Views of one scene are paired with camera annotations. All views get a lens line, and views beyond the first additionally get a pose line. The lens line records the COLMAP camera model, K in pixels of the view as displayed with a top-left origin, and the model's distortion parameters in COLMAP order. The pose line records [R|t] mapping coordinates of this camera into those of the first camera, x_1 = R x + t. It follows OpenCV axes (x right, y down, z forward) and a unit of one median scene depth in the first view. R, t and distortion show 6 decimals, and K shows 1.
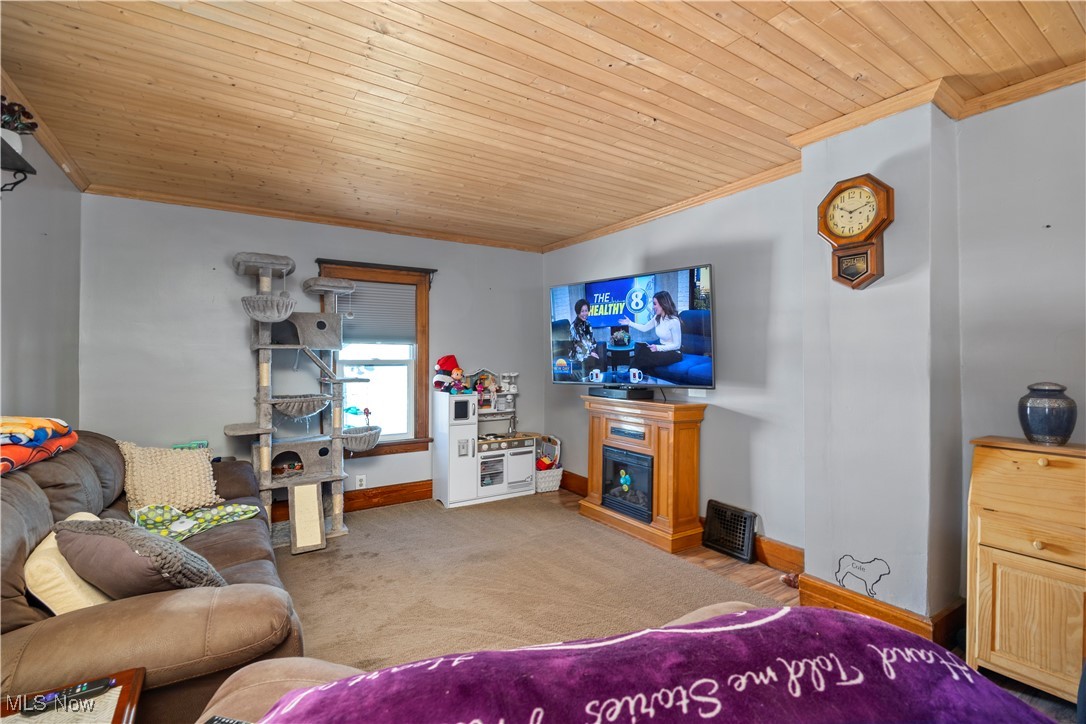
lens RADIAL K [[496.8, 0, 541.5], [0, 496.8, 358.4], [0, 0, 1]] dist [-0.010977, 0.001859]
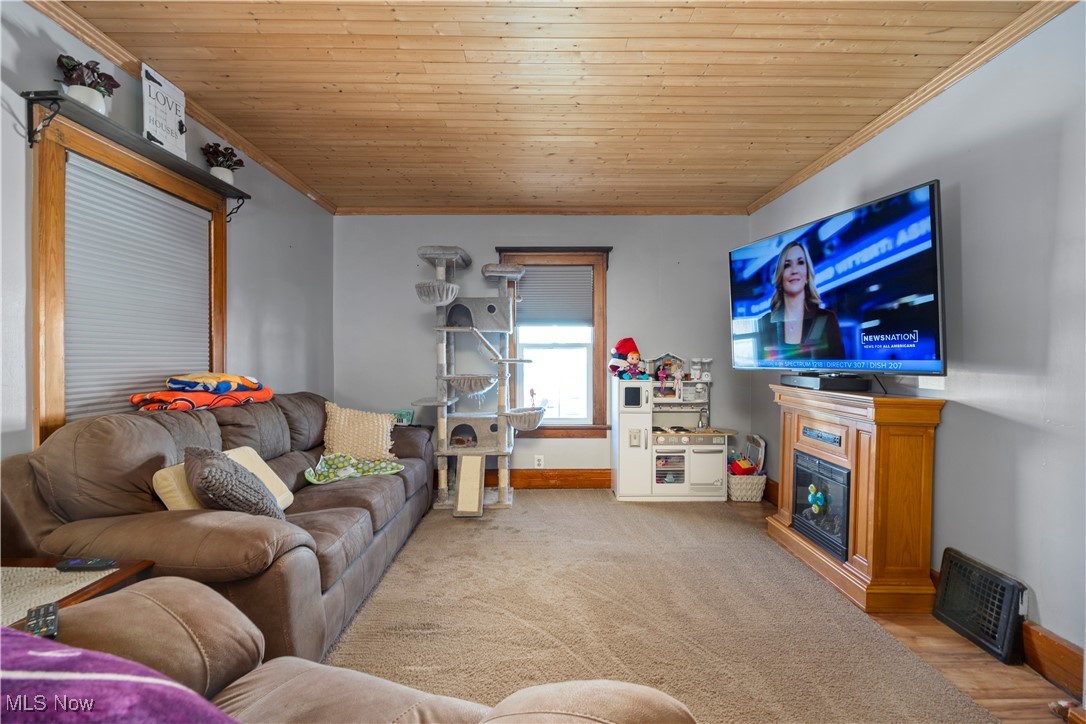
lens RADIAL K [[496.8, 0, 543.5], [0, 496.8, 363.4], [0, 0, 1]] dist [-0.010977, 0.001859]
pose [[0.838789, 0.009827, -0.544368, 0.237435], [-0.002583, 0.999898, 0.014069, 0.035893], [0.544450, -0.010395, 0.838729, 0.168808]]
